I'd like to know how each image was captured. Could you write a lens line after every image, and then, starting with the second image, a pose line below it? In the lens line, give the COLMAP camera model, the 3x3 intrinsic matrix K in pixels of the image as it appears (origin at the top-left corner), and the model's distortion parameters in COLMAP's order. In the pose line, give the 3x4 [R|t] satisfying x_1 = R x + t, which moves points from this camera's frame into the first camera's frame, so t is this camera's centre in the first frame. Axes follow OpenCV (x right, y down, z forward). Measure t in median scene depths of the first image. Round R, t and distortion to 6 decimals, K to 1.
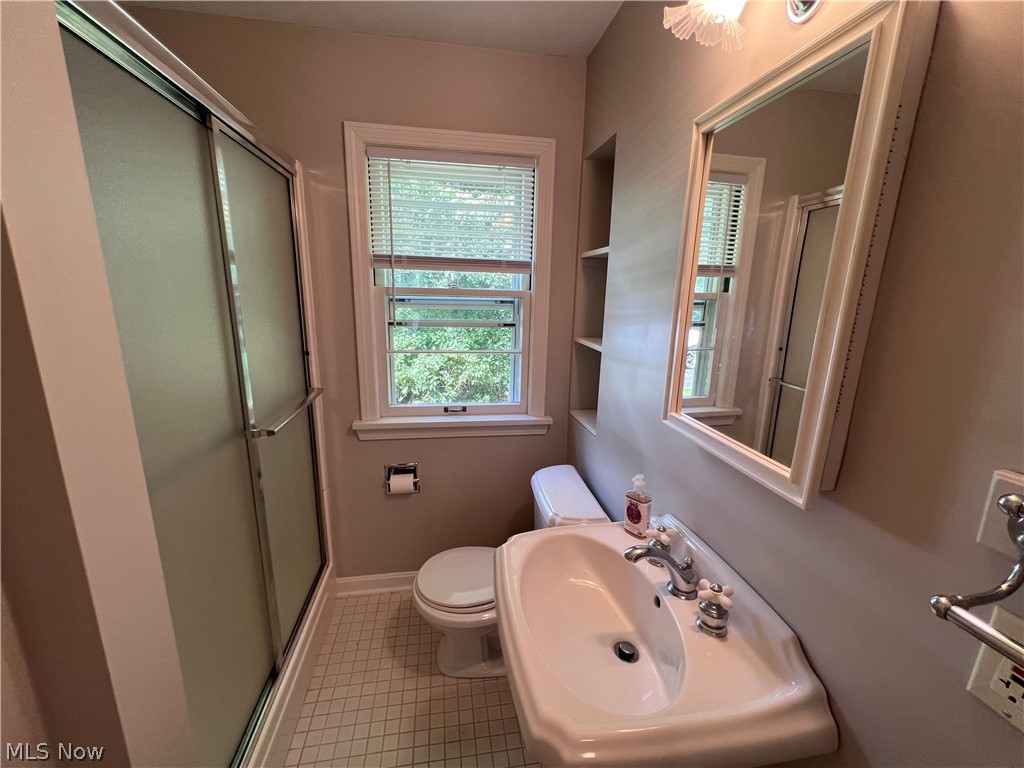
lens RADIAL K [[412.1, 0, 508.1], [0, 412.1, 383.2], [0, 0, 1]] dist [-0.000701, 0.000581]
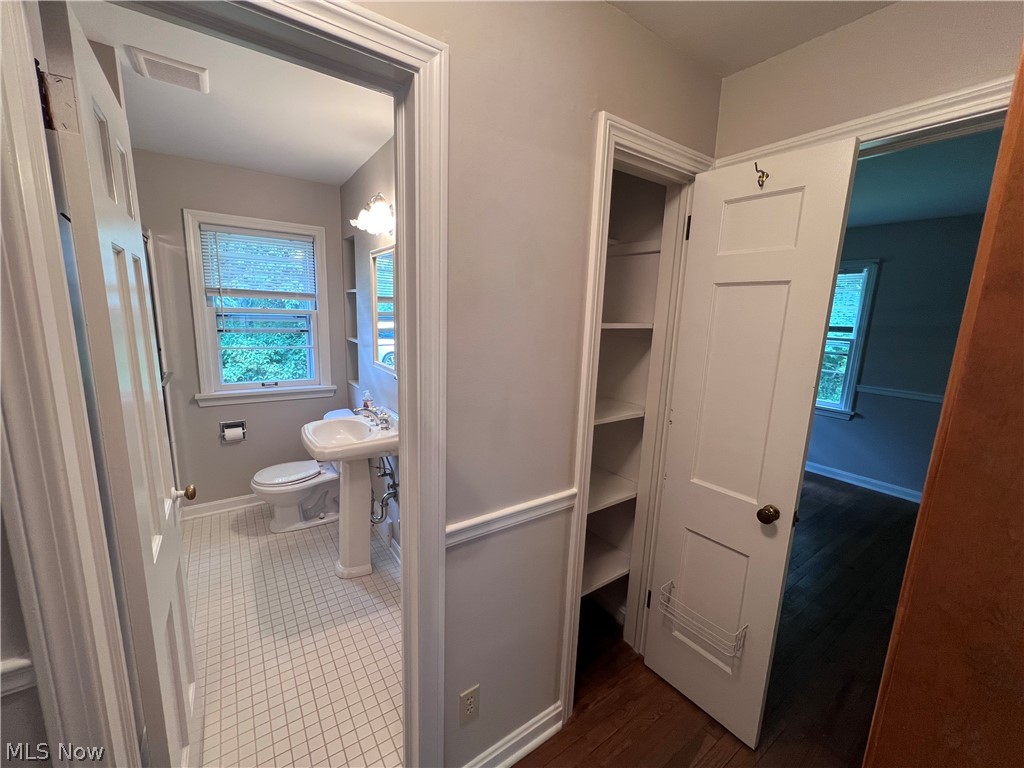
lens RADIAL K [[412.1, 0, 508.1], [0, 412.1, 383.2], [0, 0, 1]] dist [-0.000701, 0.000581]
pose [[0.903278, -0.065945, 0.423958, 0.028725], [0.079633, 0.996717, -0.014630, 0.160577], [-0.421601, 0.046976, 0.905564, -0.845161]]
